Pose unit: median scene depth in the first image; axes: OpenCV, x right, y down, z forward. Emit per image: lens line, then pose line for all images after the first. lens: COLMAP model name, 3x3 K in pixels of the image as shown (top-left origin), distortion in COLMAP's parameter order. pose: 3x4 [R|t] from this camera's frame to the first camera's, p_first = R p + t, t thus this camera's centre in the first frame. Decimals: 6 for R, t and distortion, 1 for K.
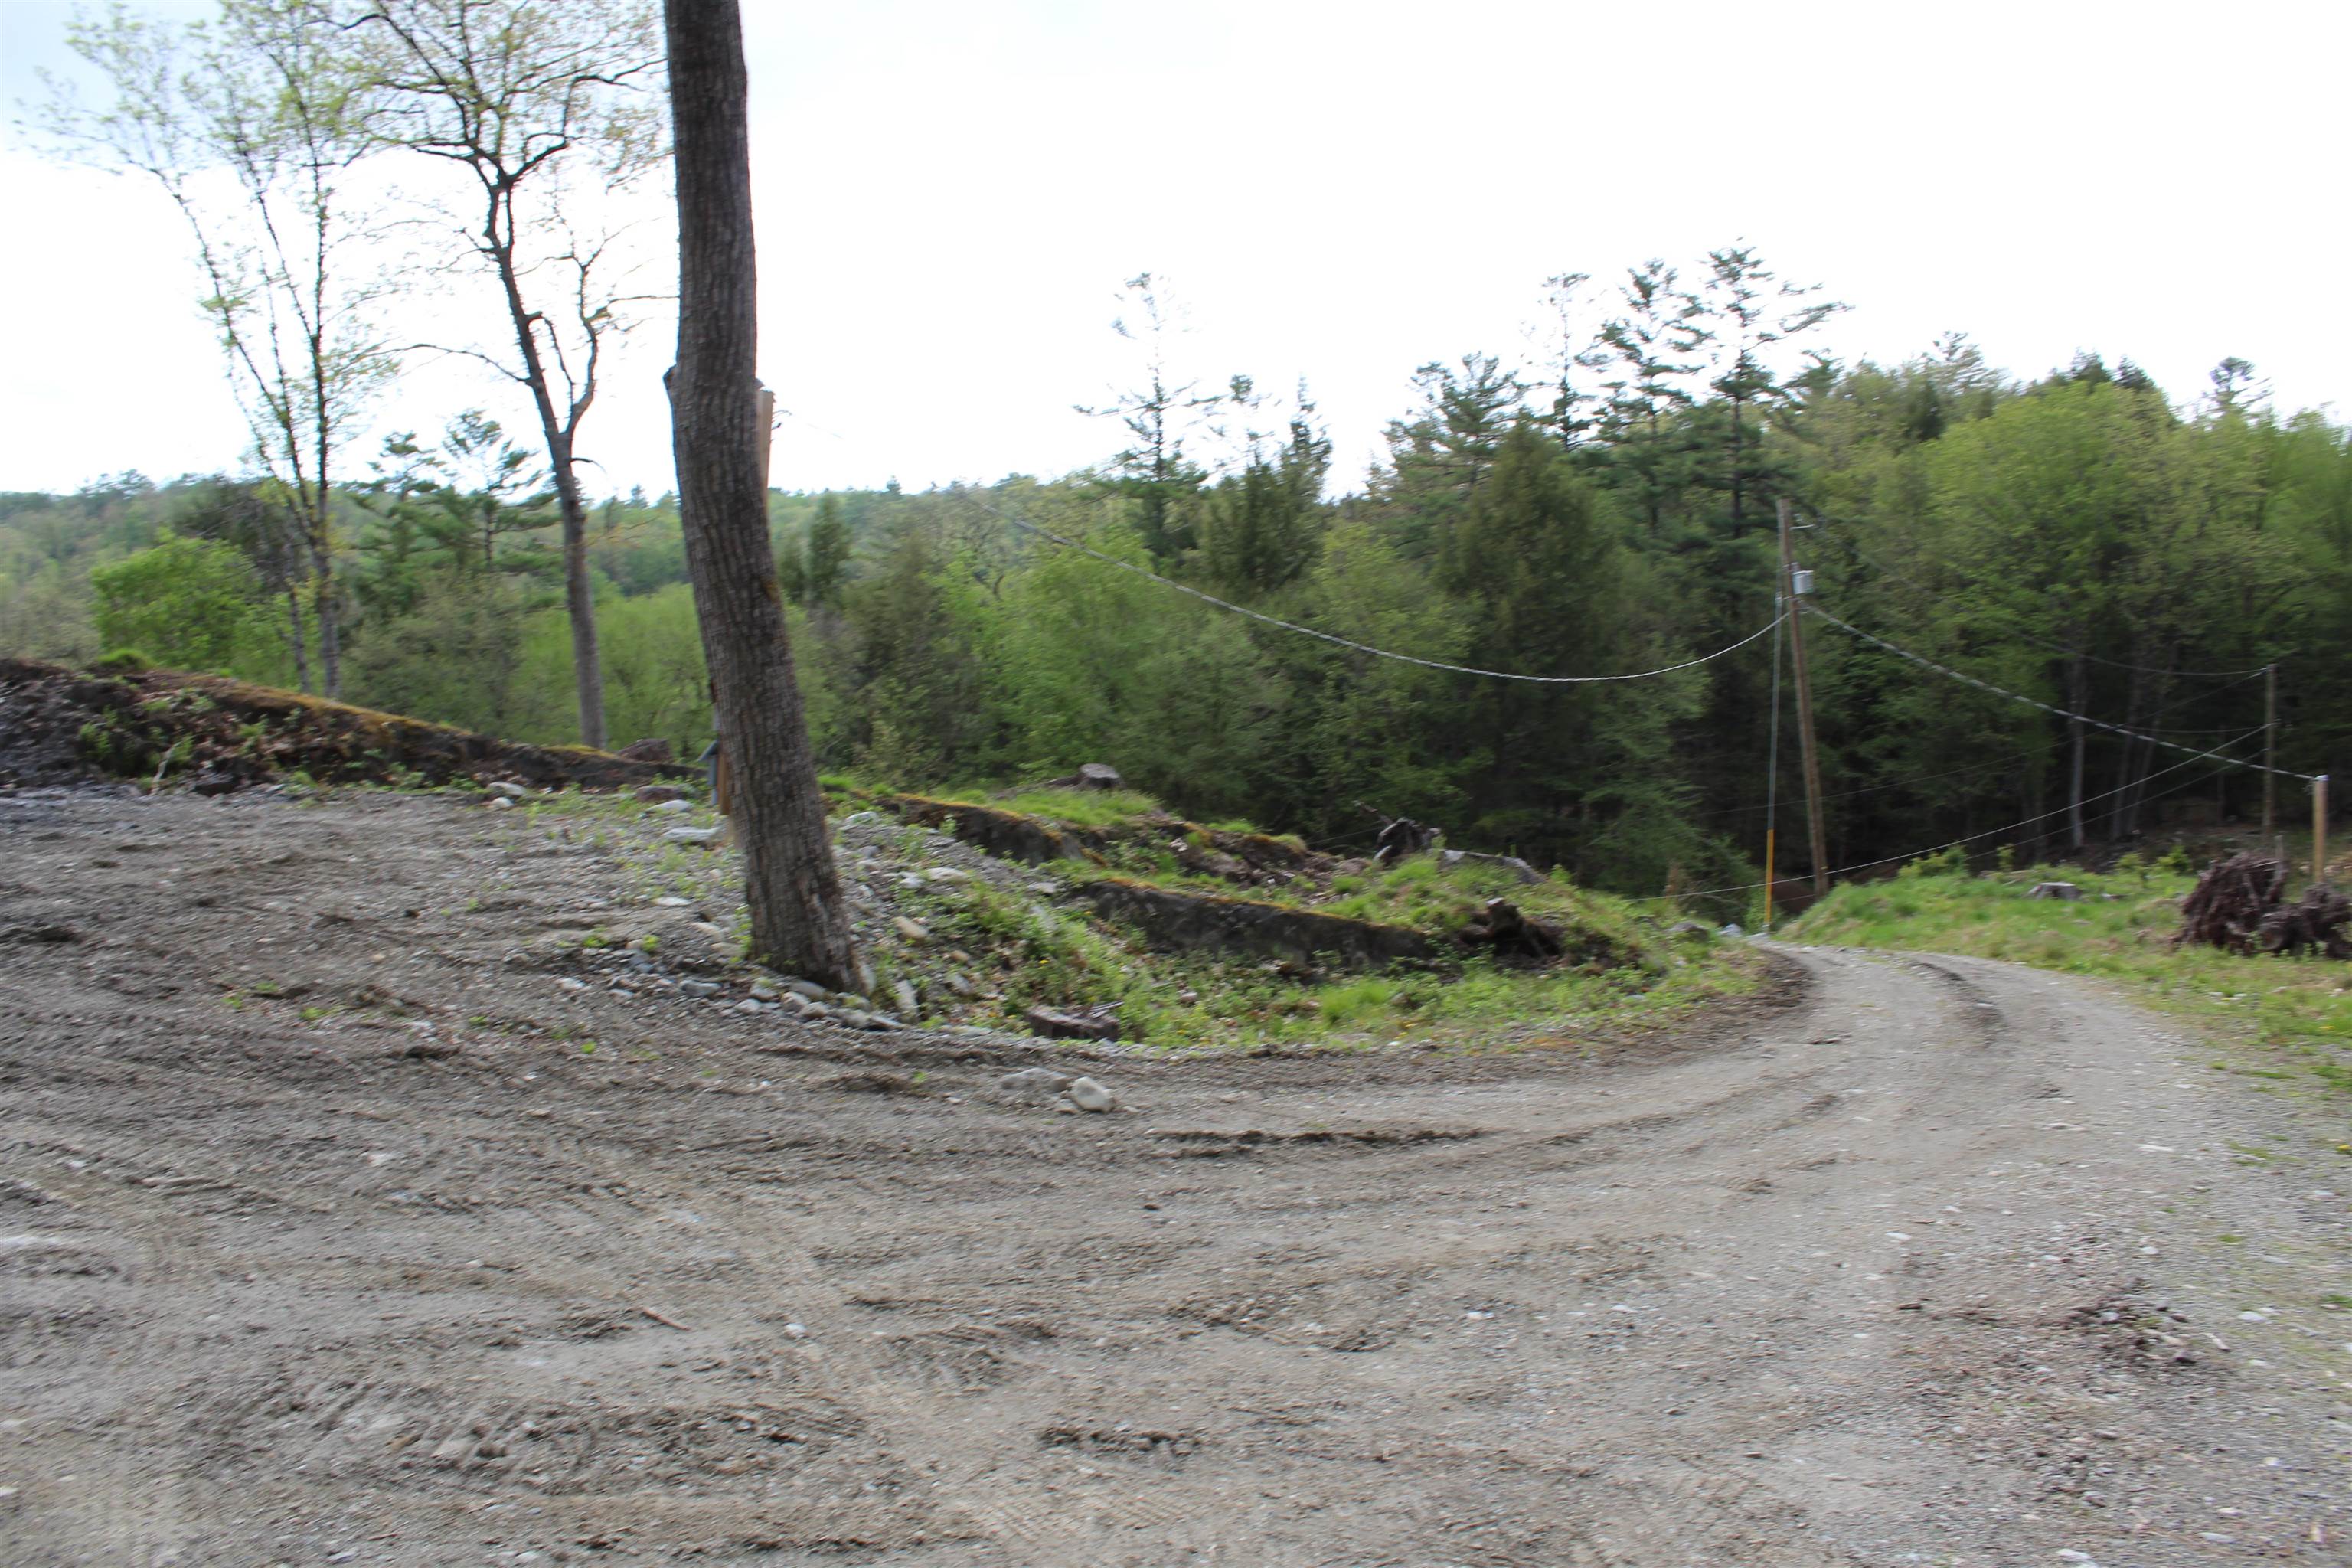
lens RADIAL K [[1956.0, 0, 1162.5], [0, 1956.0, 784.3], [0, 0, 1]] dist [-0.161399, 0.143895]
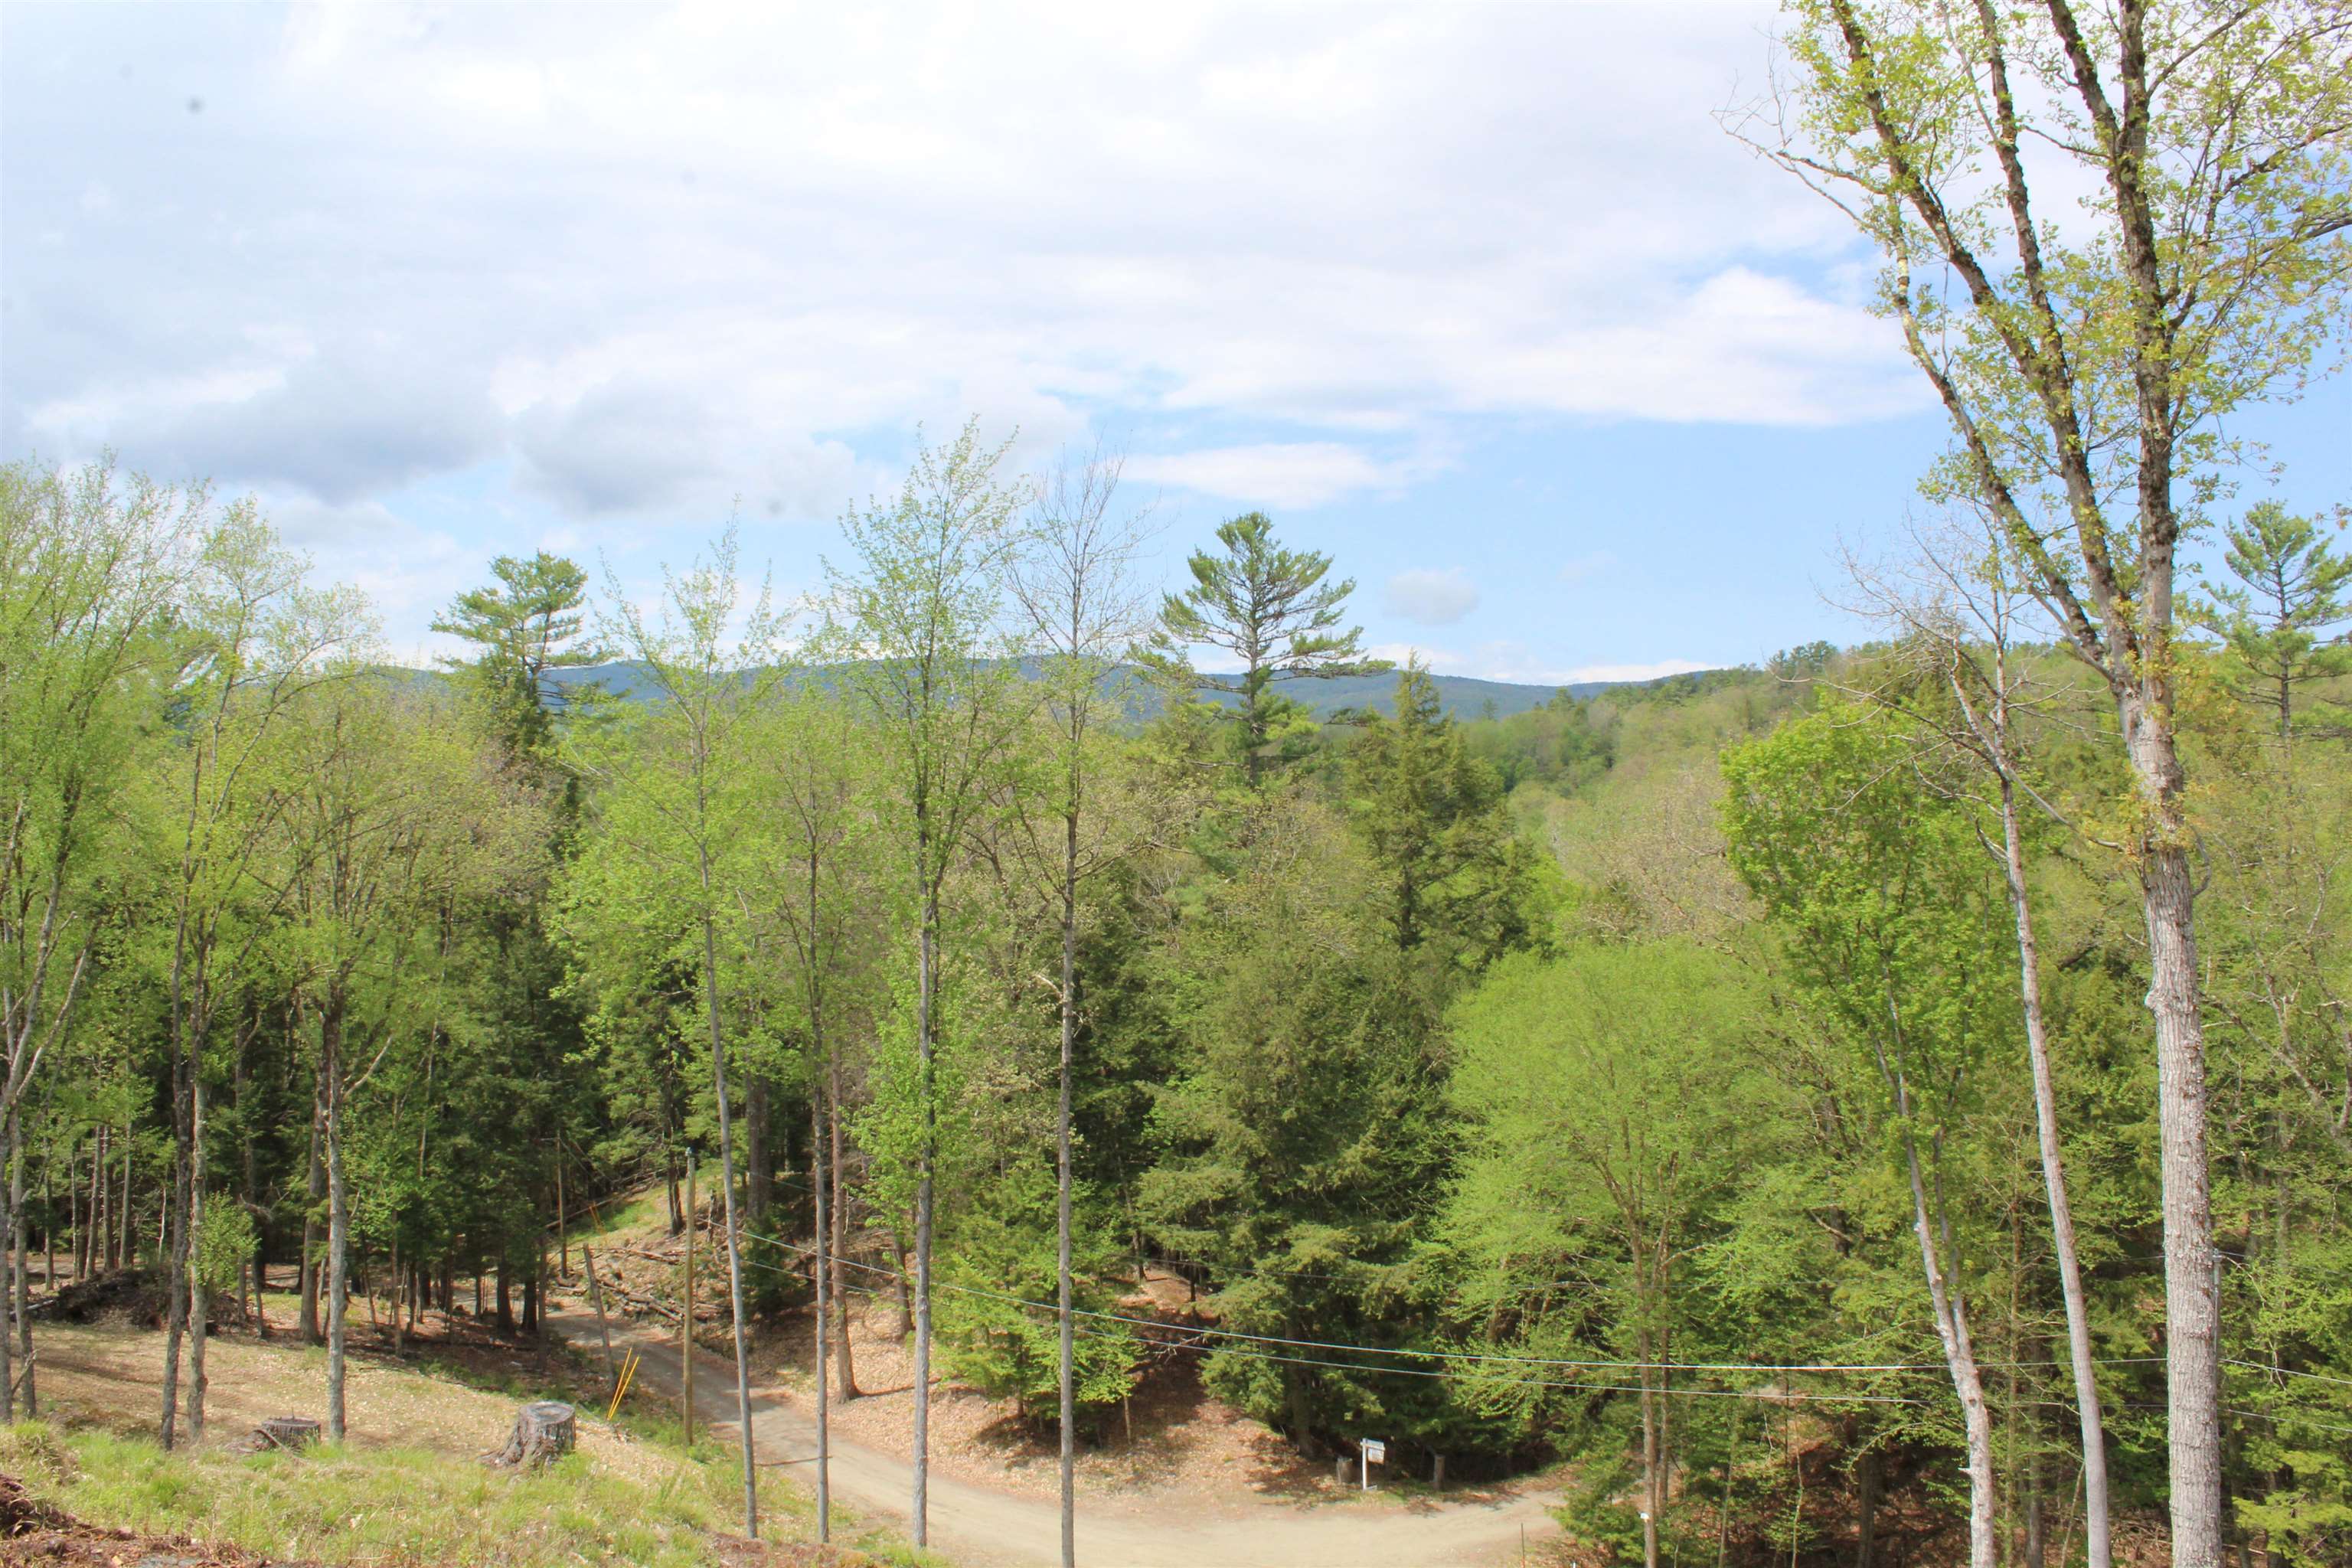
lens RADIAL K [[1956.0, 0, 1153.9], [0, 1956.0, 810.7], [0, 0, 1]] dist [-0.161399, 0.143895]
pose [[0.672832, -0.002209, -0.739792, -0.311092], [-0.051233, 0.997456, -0.049574, -0.083324], [0.738019, 0.071256, 0.671007, 0.638007]]
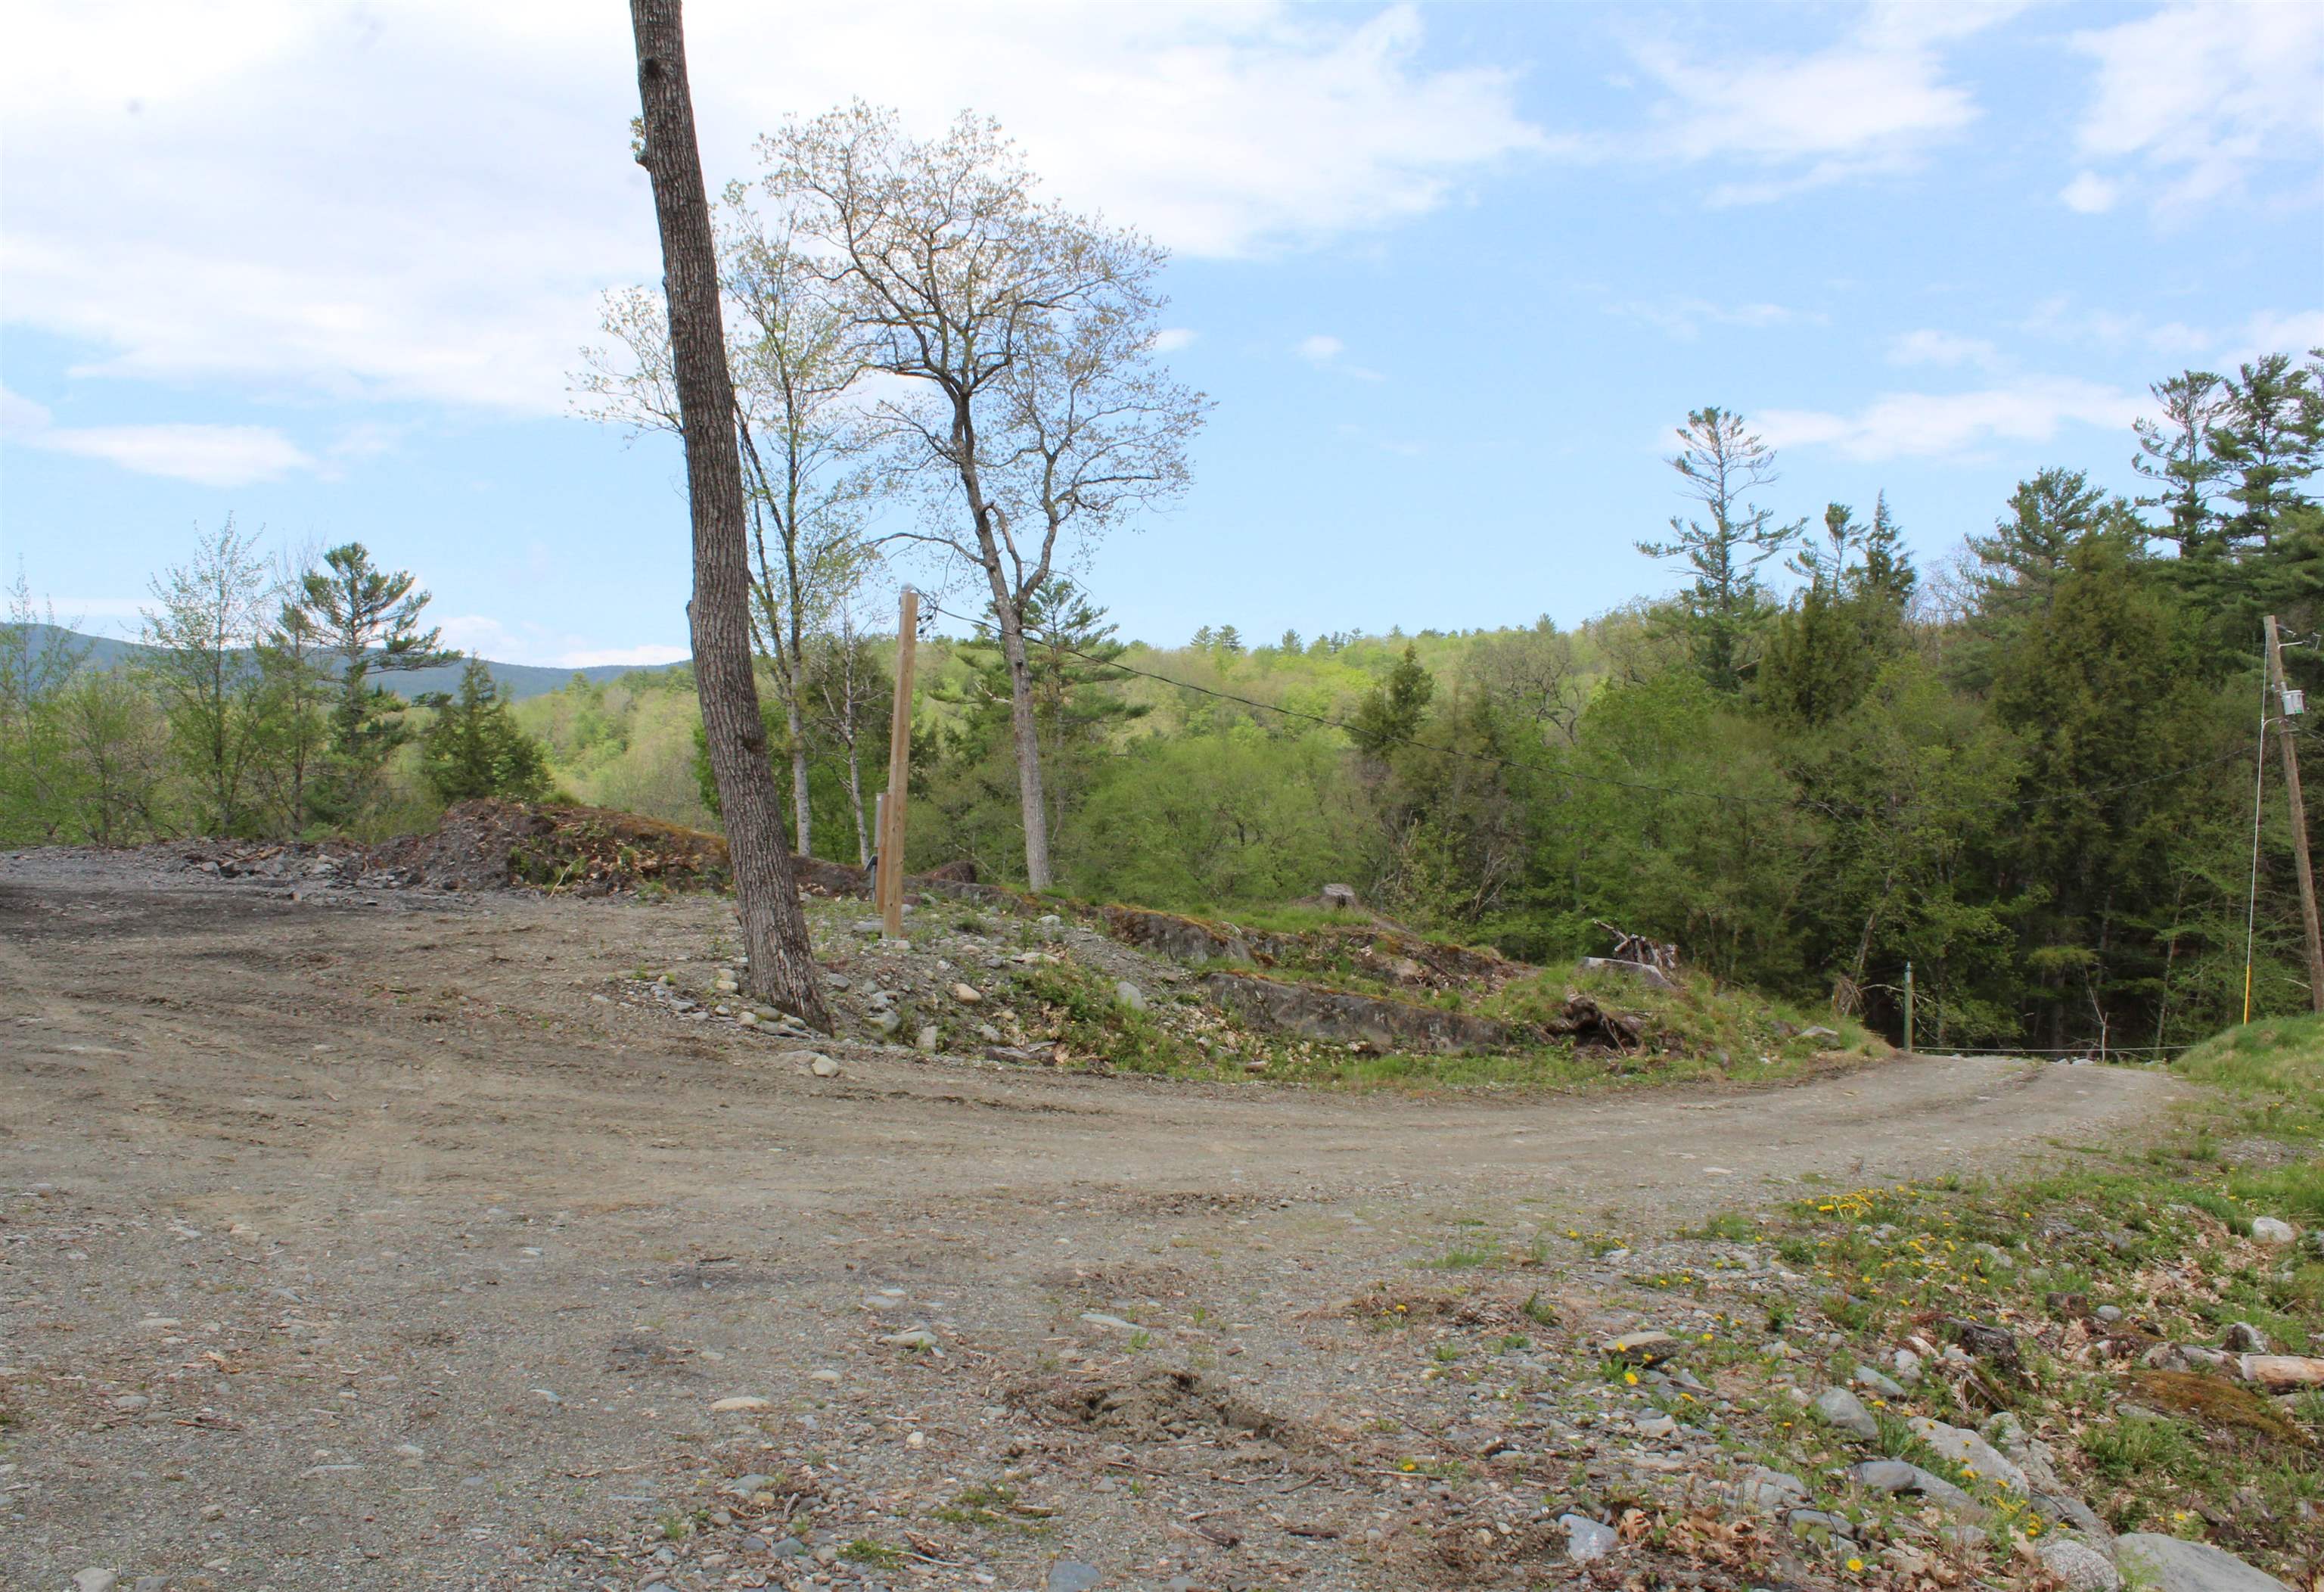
lens RADIAL K [[1975.9, 0, 1174.3], [0, 1975.9, 795.1], [0, 0, 1]] dist [-0.114748, 0.013292]
pose [[0.946506, -0.012644, -0.322439, 0.192684], [-0.009123, 0.997784, -0.065905, 0.011740], [0.322558, 0.065321, 0.944293, -0.103875]]
